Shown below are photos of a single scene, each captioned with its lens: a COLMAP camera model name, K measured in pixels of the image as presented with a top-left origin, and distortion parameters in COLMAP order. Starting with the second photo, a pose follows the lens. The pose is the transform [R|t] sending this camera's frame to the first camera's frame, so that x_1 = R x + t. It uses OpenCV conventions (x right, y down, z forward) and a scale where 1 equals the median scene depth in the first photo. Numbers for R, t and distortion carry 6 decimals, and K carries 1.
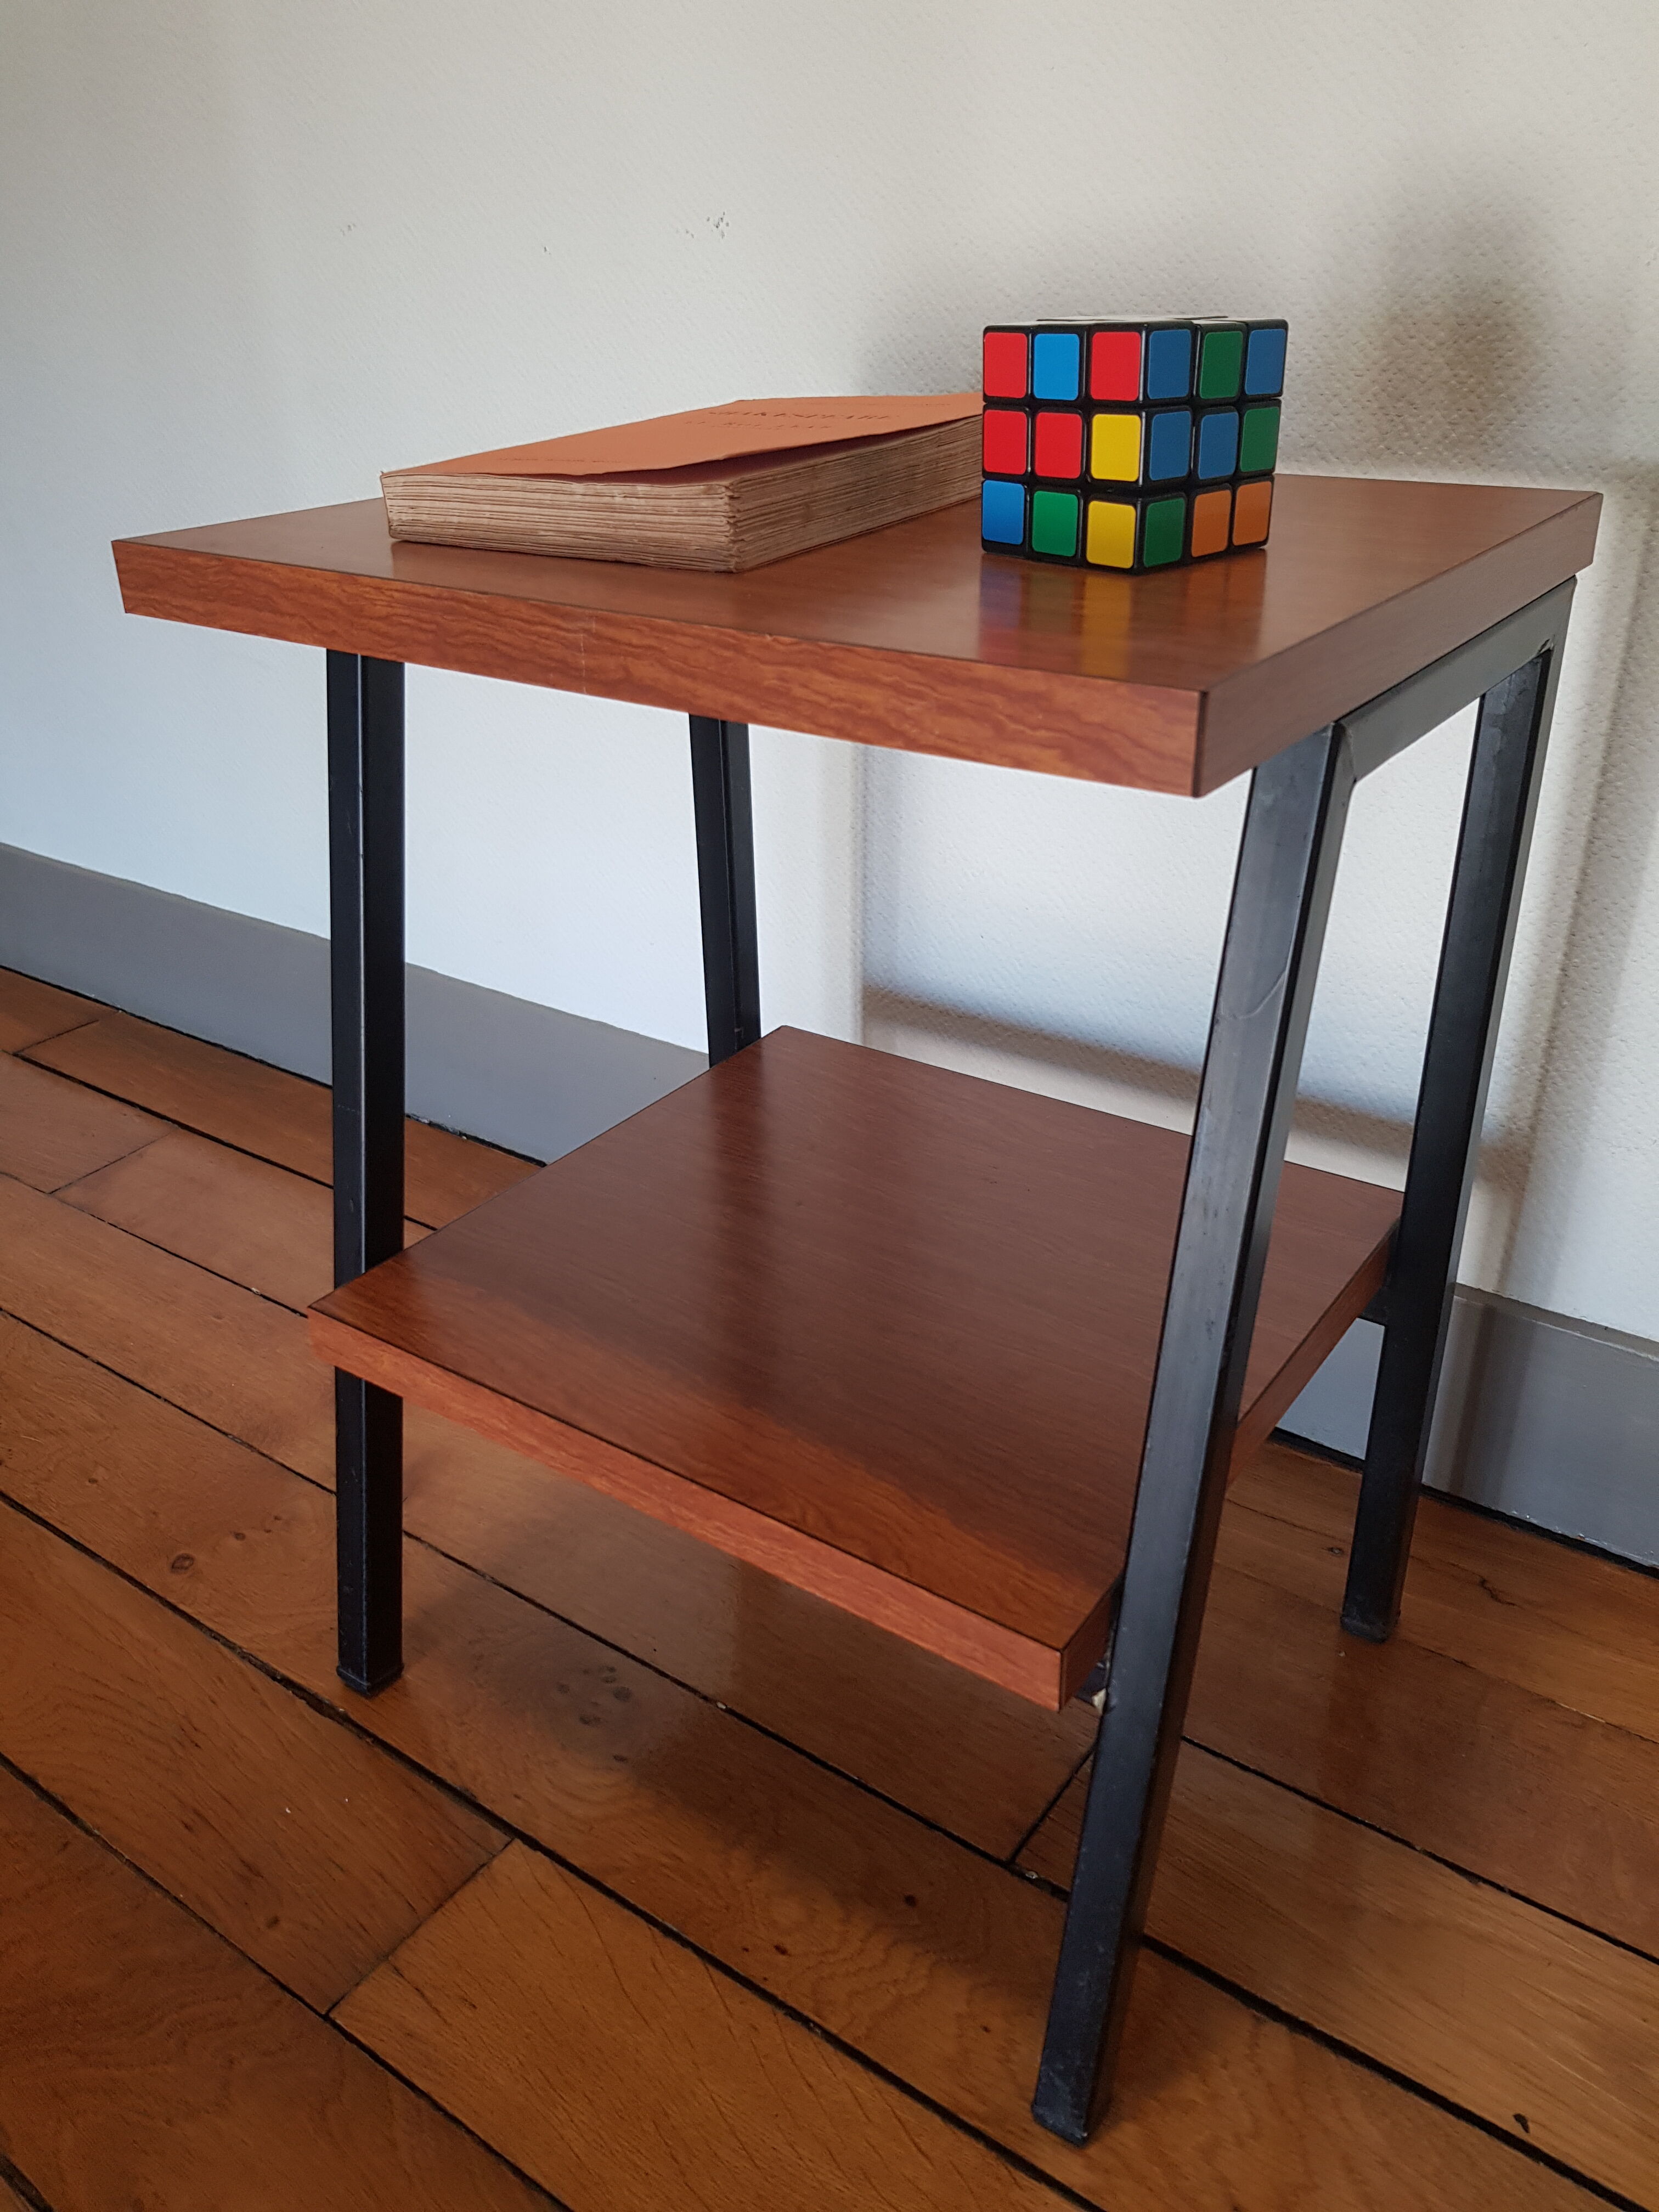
lens RADIAL K [[1762.8, 0, 837.0], [0, 1762.8, 1104.9], [0, 0, 1]] dist [0.039553, -0.072013]
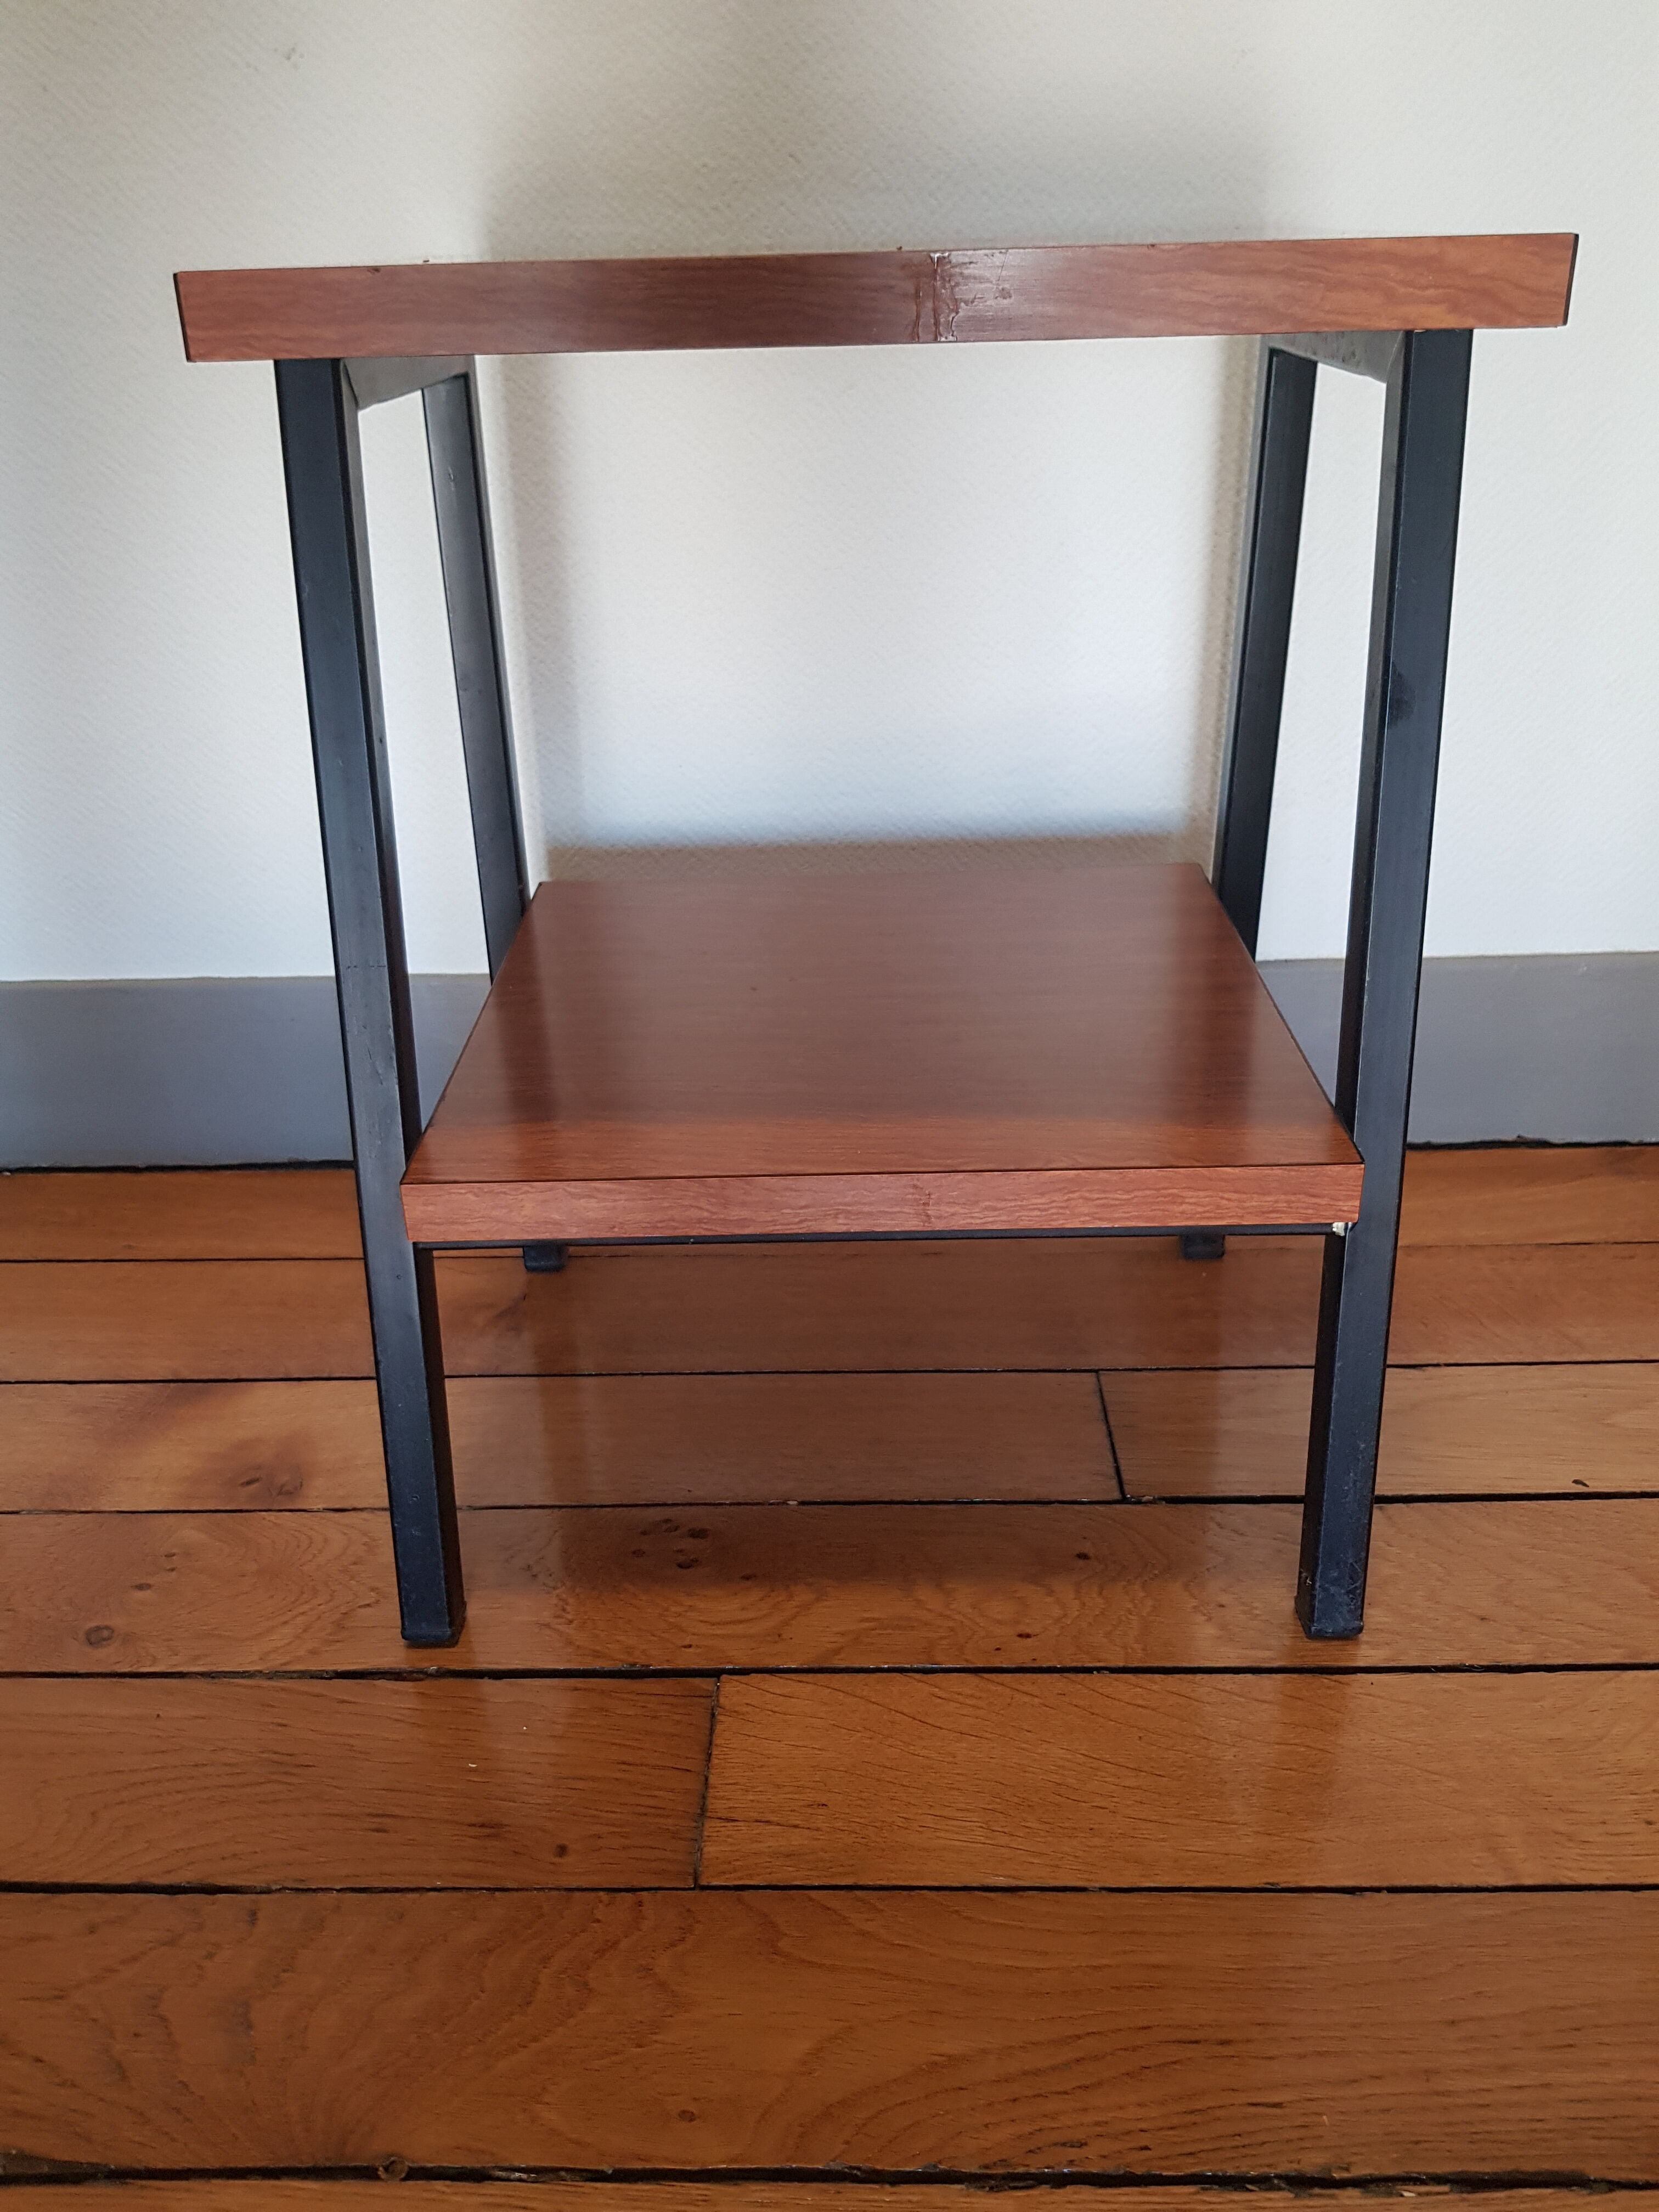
lens RADIAL K [[1762.8, 0, 832.2], [0, 1762.8, 1100.9], [0, 0, 1]] dist [0.039553, -0.072013]
pose [[0.822526, -0.254127, 0.508793, -0.571127], [0.267165, 0.962415, 0.048793, 0.089861], [-0.502069, 0.095798, 0.859505, 0.125558]]
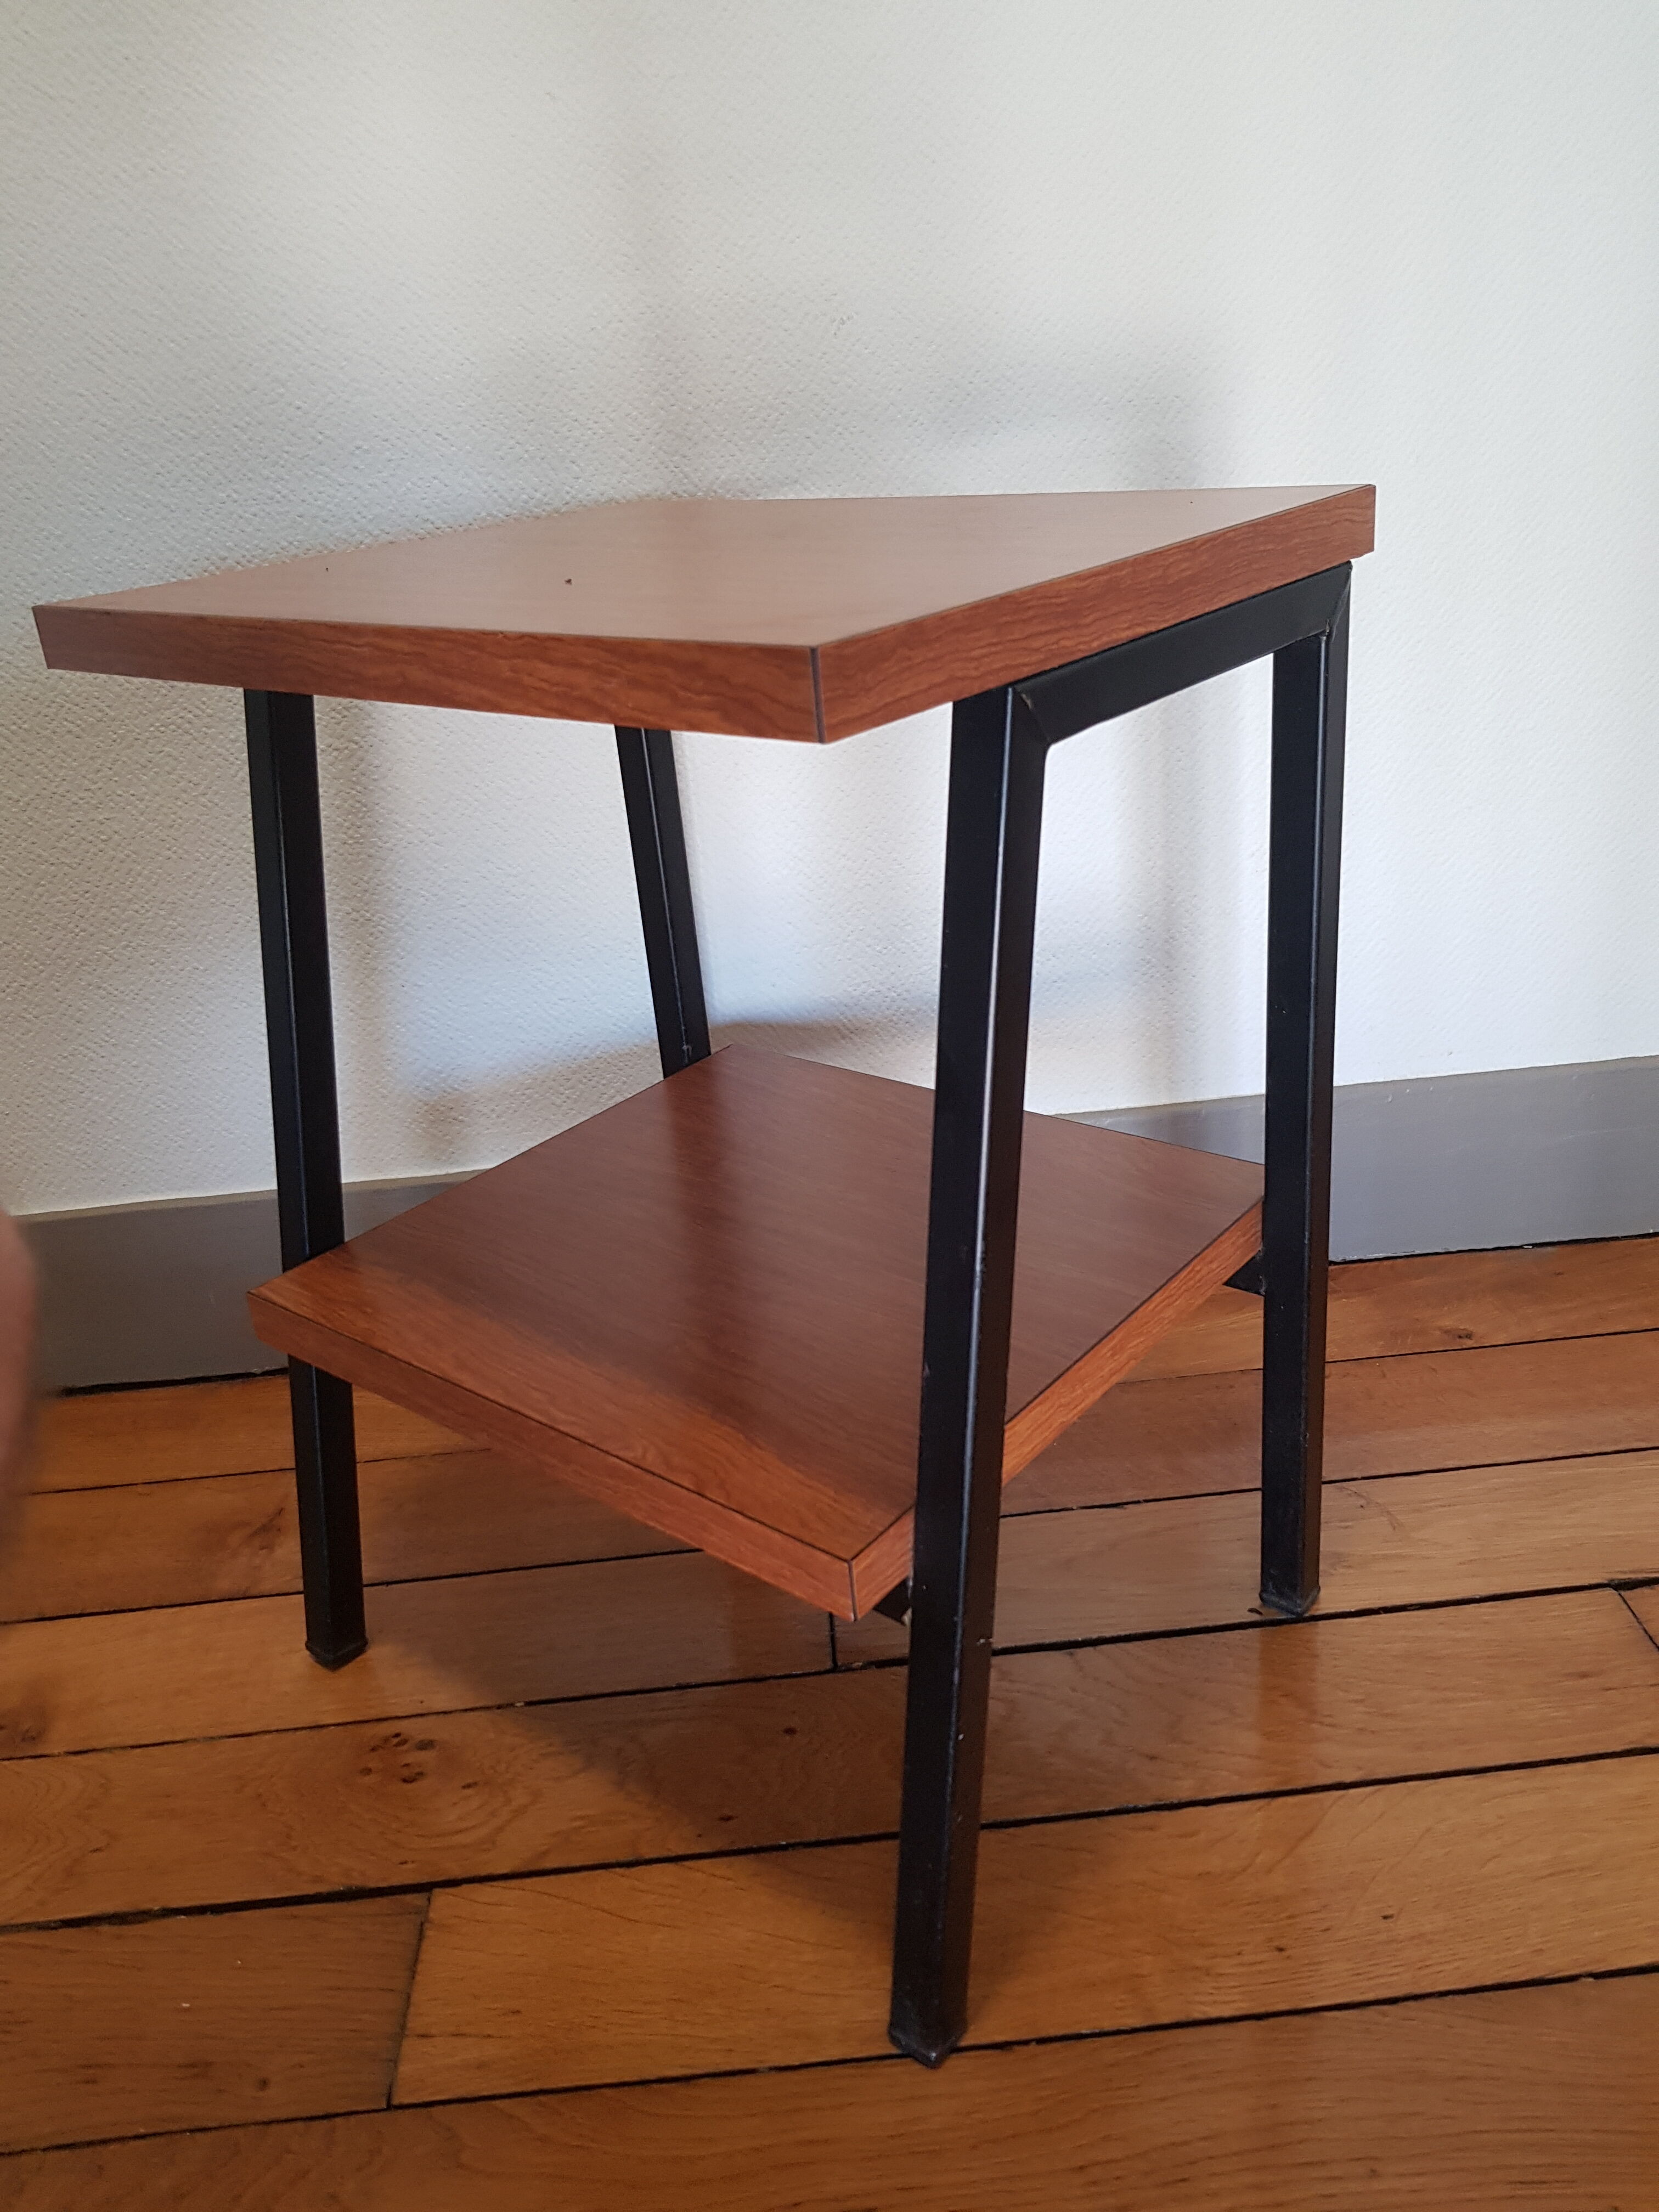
lens RADIAL K [[1762.8, 0, 832.1], [0, 1762.8, 1107.1], [0, 0, 1]] dist [0.039553, -0.072013]
pose [[0.994917, -0.030496, -0.095966, 0.174243], [0.025604, 0.998329, -0.051798, 0.066523], [0.097386, 0.049077, 0.994036, -0.064478]]
